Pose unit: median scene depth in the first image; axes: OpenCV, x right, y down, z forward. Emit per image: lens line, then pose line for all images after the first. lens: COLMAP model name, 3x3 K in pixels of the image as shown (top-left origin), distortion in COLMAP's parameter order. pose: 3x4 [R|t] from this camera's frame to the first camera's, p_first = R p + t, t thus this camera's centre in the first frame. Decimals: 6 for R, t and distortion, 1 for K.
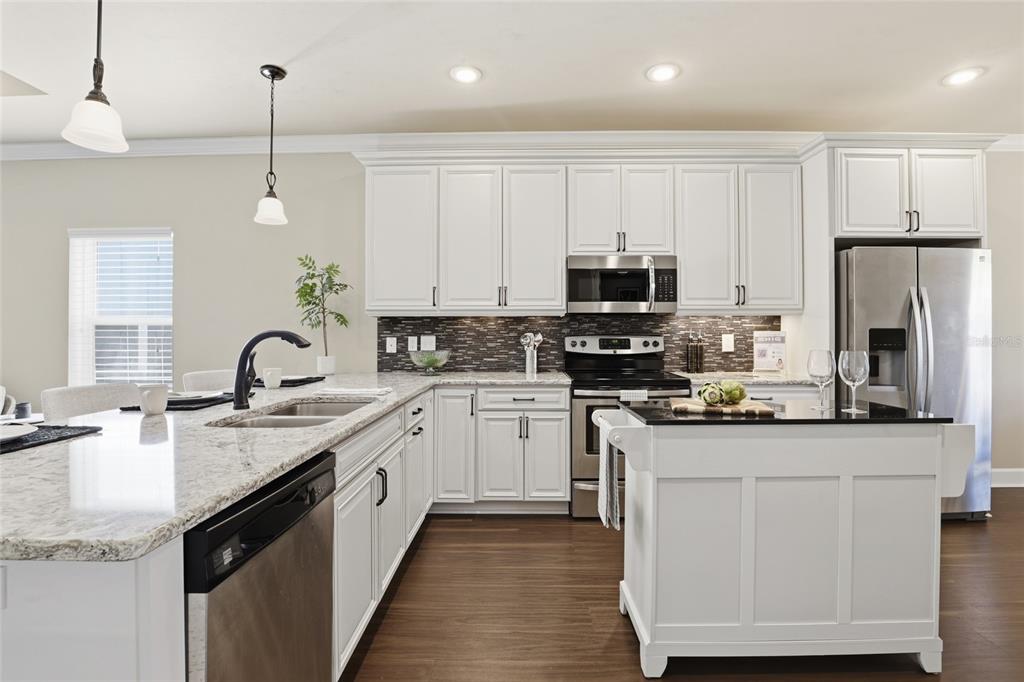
lens RADIAL K [[477.6, 0, 512.0], [0, 477.6, 341.0], [0, 0, 1]] dist [-0.031027, 0.000041]
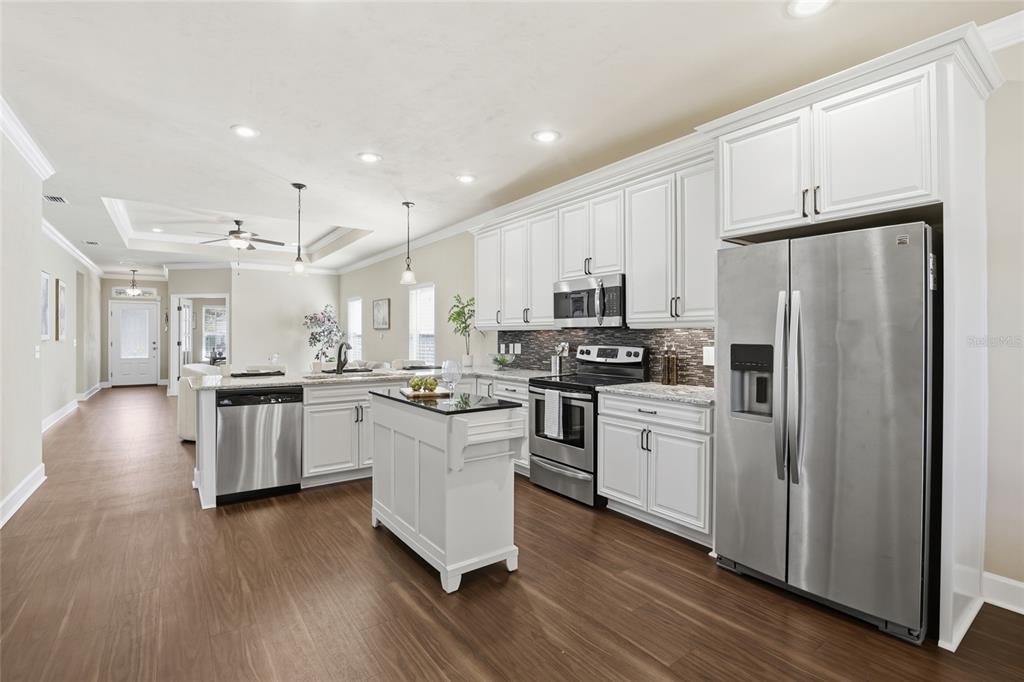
lens RADIAL K [[467.7, 0, 512.0], [0, 467.7, 341.0], [0, 0, 1]] dist [-0.031707, 0.000074]
pose [[0.606707, 0.011708, -0.794839, 0.962829], [-0.015855, 0.999871, 0.002626, -0.022228], [0.794768, 0.011009, 0.606814, 0.141828]]
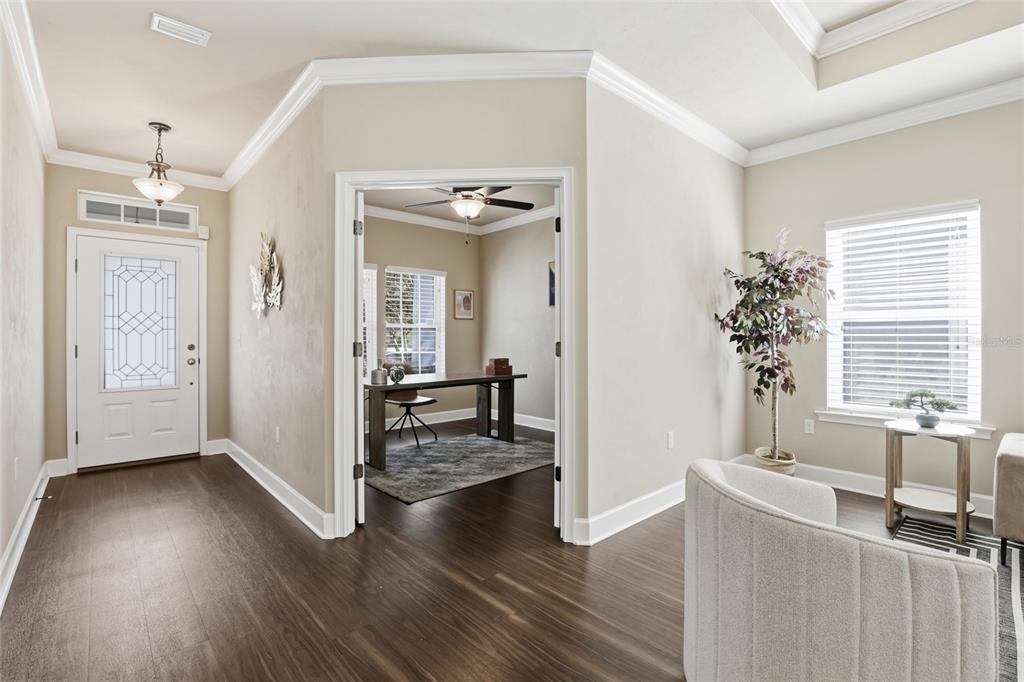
lens RADIAL K [[467.7, 0, 512.0], [0, 467.7, 341.0], [0, 0, 1]] dist [-0.031707, 0.000074]
pose [[0.680552, 0.004062, -0.732688, -1.657245], [-0.011666, 0.999918, -0.005292, 0.018677], [0.732607, 0.012149, 0.680544, -0.116303]]
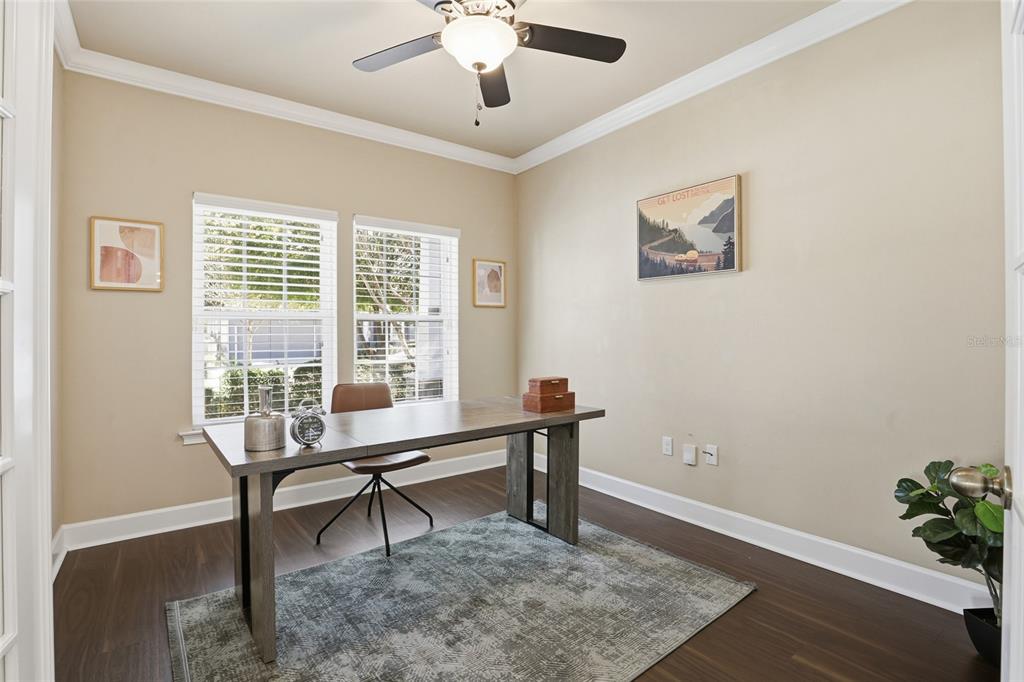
lens RADIAL K [[477.6, 0, 512.0], [0, 477.6, 341.0], [0, 0, 1]] dist [-0.031027, 0.000041]
pose [[0.611219, 0.003780, -0.791453, -2.187484], [-0.008707, 0.999960, -0.001948, 0.009393], [0.791414, 0.008082, 0.611227, 0.335980]]
